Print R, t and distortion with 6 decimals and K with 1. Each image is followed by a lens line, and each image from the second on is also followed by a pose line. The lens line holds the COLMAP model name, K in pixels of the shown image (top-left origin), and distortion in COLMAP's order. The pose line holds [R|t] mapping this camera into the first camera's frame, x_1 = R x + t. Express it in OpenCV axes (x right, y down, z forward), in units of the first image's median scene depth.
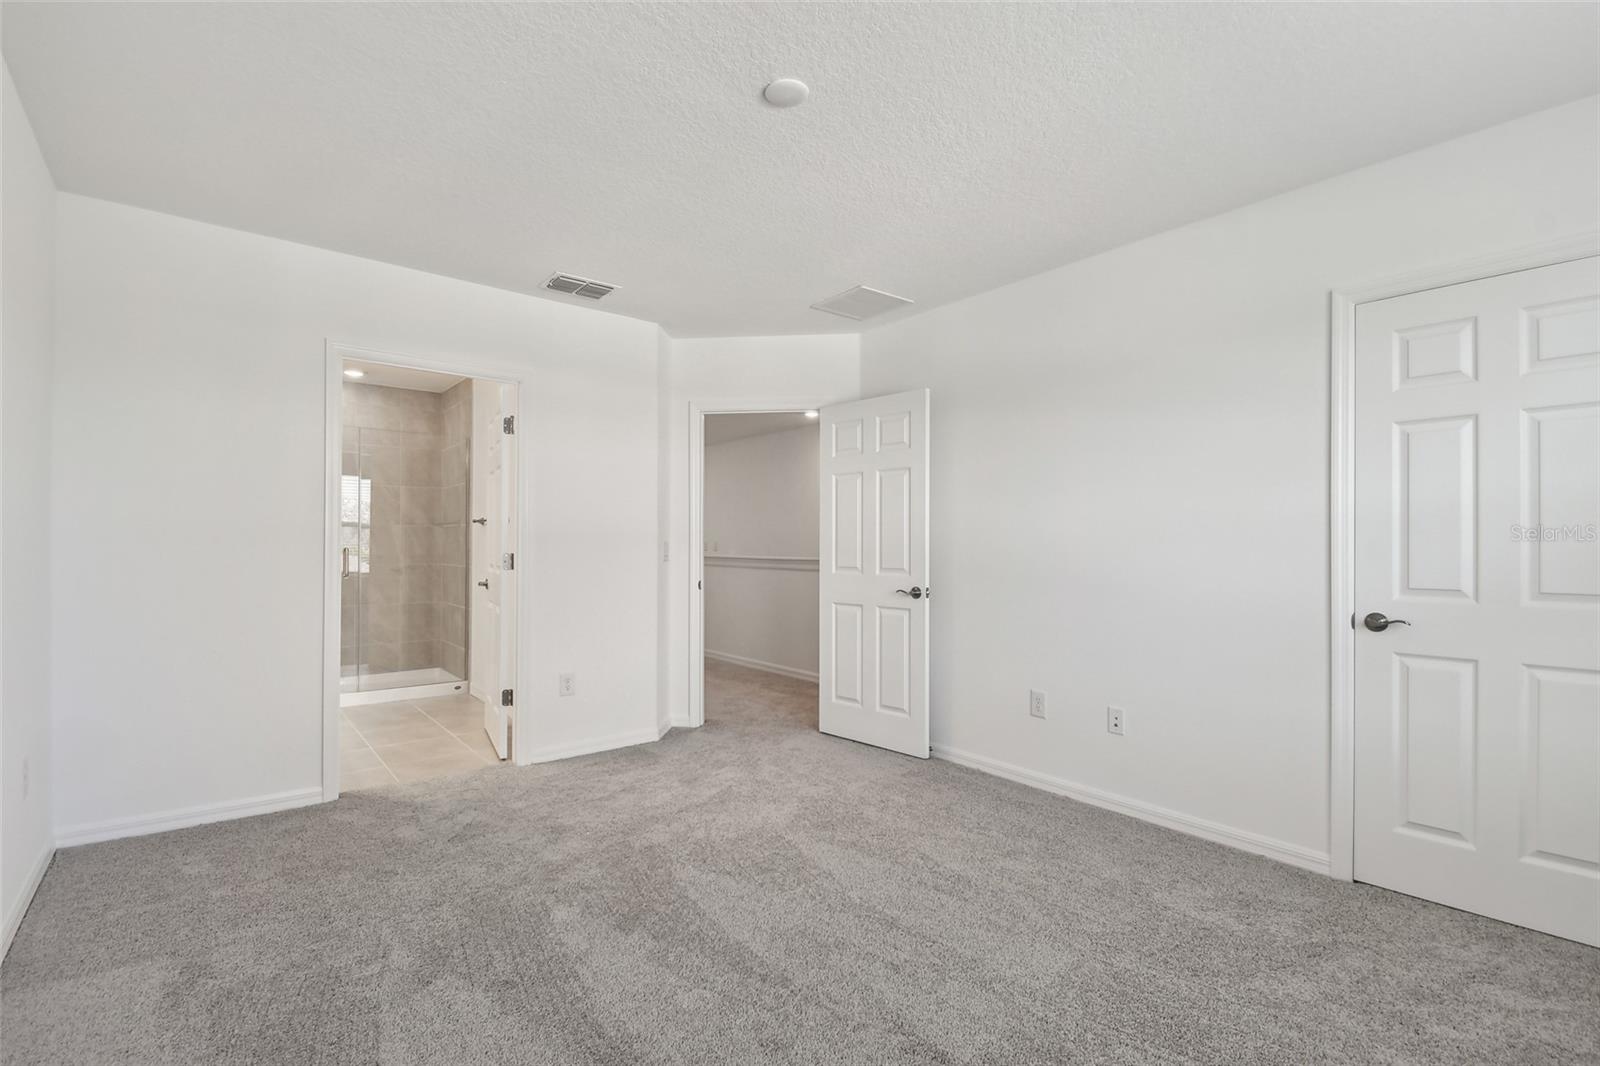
lens RADIAL K [[734.1, 0, 804.5], [0, 734.1, 528.0], [0, 0, 1]] dist [0.019843, -0.021221]
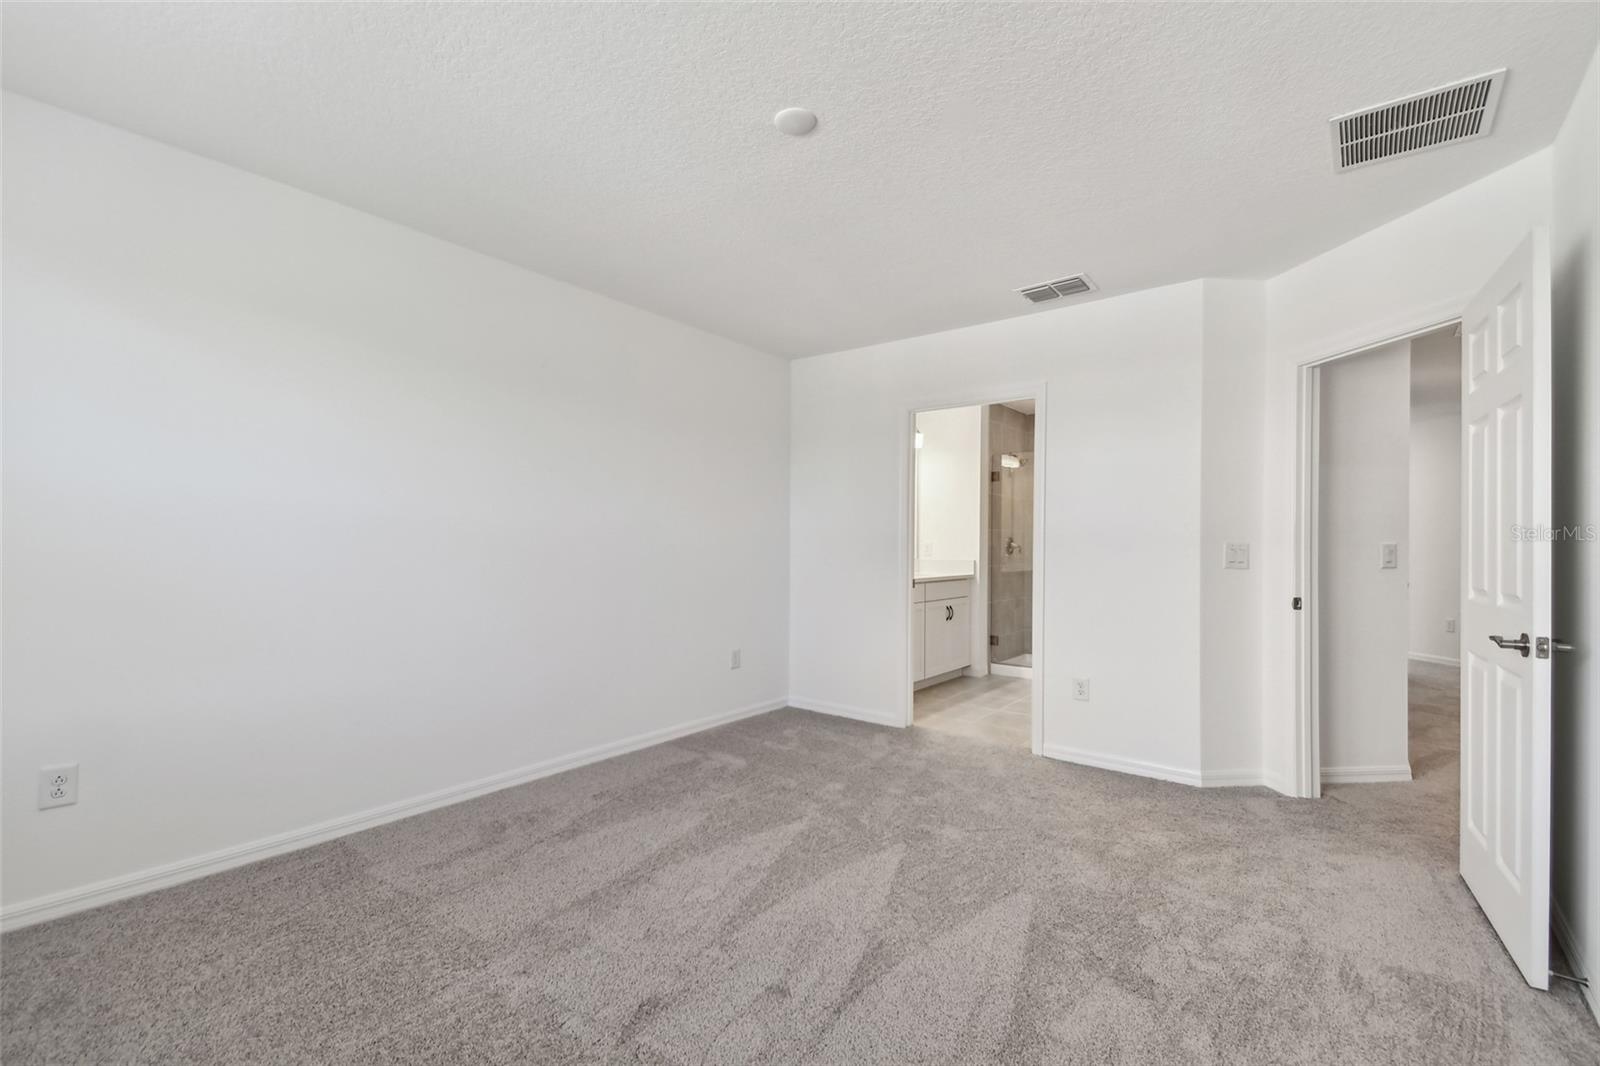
lens RADIAL K [[718.8, 0, 799.3], [0, 718.8, 506.7], [0, 0, 1]] dist [0.017823, -0.020977]
pose [[0.208683, -0.049673, -0.976721, 0.560308], [0.009702, 0.998765, -0.048721, 0.014060], [0.977935, 0.000691, 0.208907, 0.441804]]
